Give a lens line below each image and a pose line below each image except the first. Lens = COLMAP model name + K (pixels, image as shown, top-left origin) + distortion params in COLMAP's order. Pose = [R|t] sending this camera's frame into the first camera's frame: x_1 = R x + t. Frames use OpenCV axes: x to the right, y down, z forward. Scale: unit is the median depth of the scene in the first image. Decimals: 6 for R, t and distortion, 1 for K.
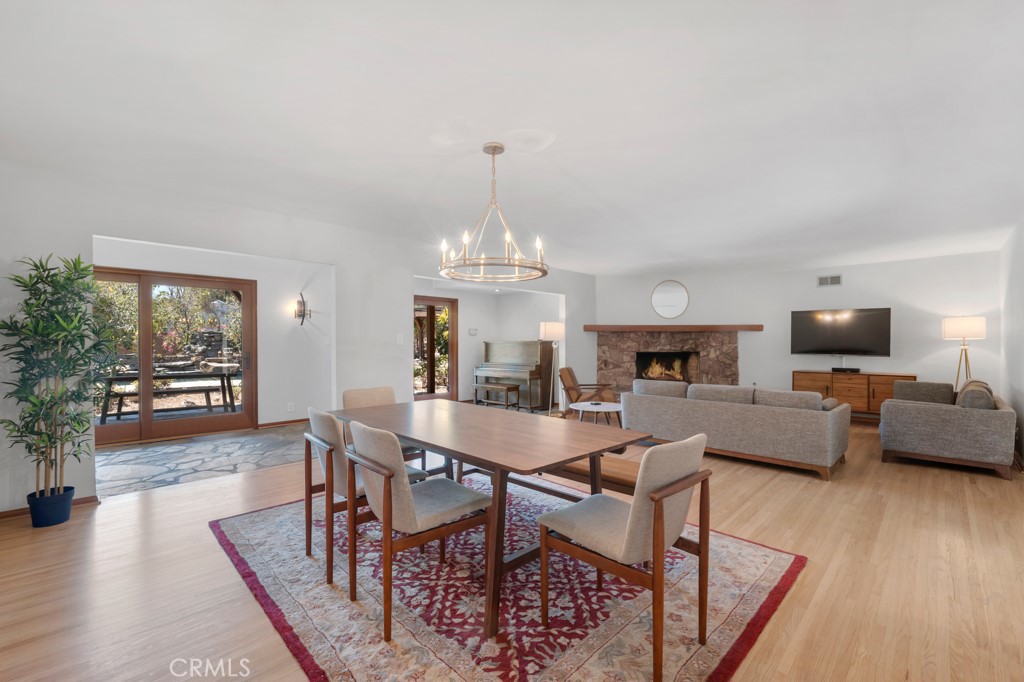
lens RADIAL K [[438.0, 0, 508.9], [0, 438.0, 339.6], [0, 0, 1]] dist [-0.001728, -0.000053]
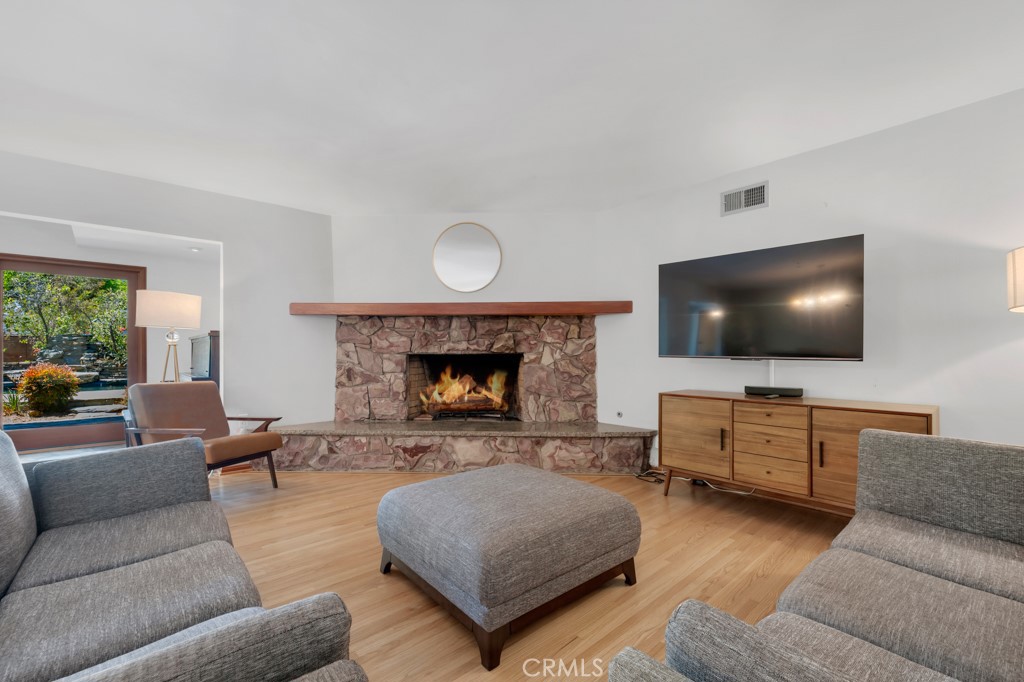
lens RADIAL K [[438.0, 0, 510.5], [0, 438.0, 347.4], [0, 0, 1]] dist [-0.001728, -0.000053]
pose [[0.998984, 0.000188, -0.045060, 0.445002], [-0.000303, 0.999997, -0.002533, 0.021528], [0.045059, 0.002544, 0.998981, 0.461656]]
